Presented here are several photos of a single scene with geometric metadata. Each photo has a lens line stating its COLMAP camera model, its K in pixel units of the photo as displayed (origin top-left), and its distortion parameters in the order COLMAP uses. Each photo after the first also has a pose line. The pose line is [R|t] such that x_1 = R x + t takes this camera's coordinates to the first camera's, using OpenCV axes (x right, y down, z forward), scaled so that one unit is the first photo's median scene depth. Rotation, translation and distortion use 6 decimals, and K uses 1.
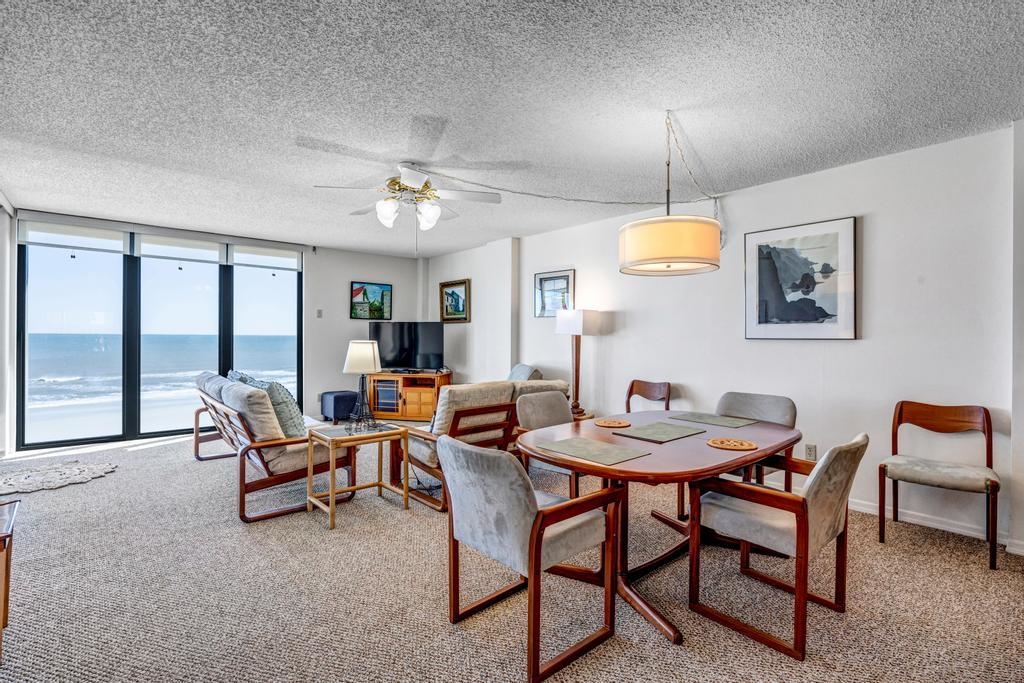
lens RADIAL K [[476.2, 0, 509.3], [0, 476.2, 337.3], [0, 0, 1]] dist [0.001304, 0.000524]
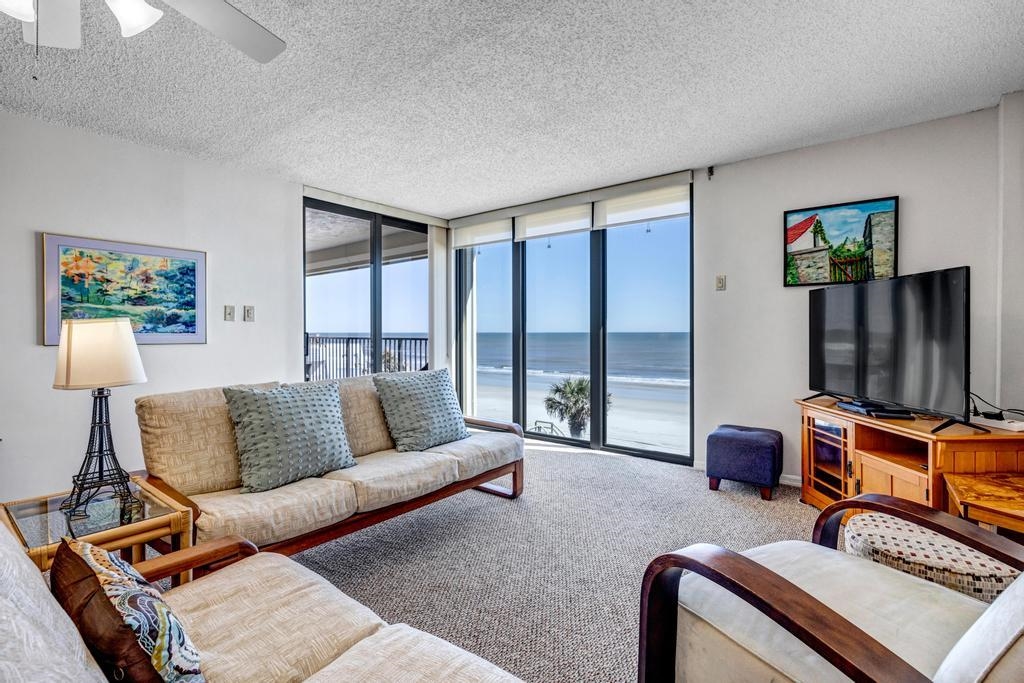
lens RADIAL K [[476.2, 0, 509.3], [0, 476.2, 337.3], [0, 0, 1]] dist [0.001304, 0.000524]
pose [[0.196247, 0.005717, -0.980538, 0.104742], [0.005895, 0.999958, 0.007010, 0.008971], [0.980537, -0.007156, 0.196205, 0.644090]]
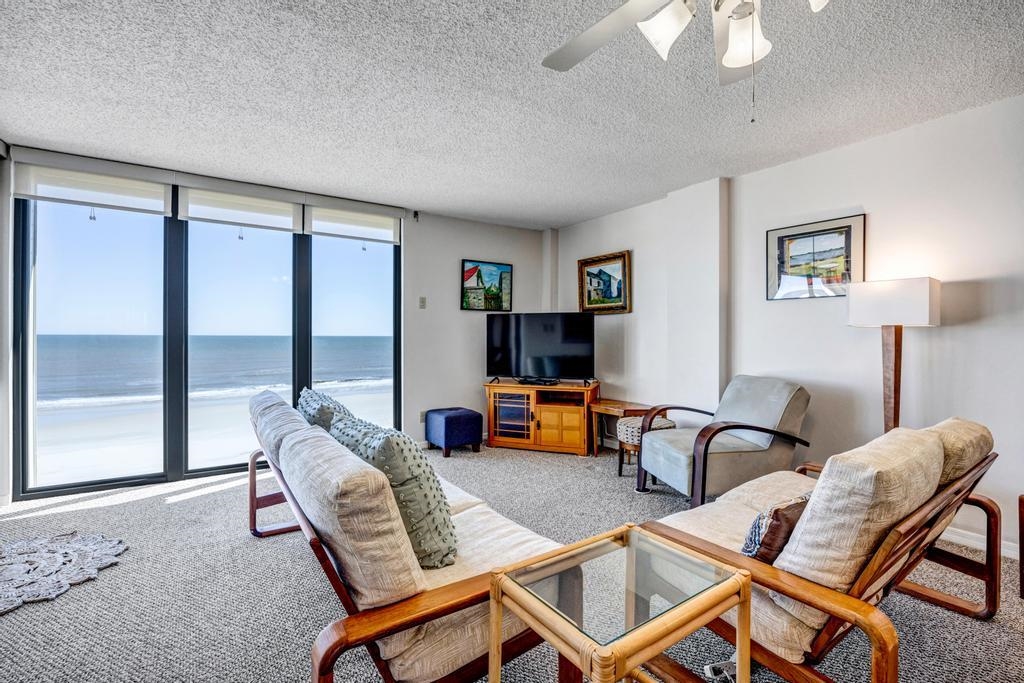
lens RADIAL K [[462.5, 0, 515.4], [0, 462.5, 337.1], [0, 0, 1]] dist [-0.003868, -0.000451]
pose [[0.993081, -0.003011, -0.117389, -0.172474], [0.002931, 0.999995, -0.000856, 0.004523], [0.117391, 0.000506, 0.993086, 0.308278]]
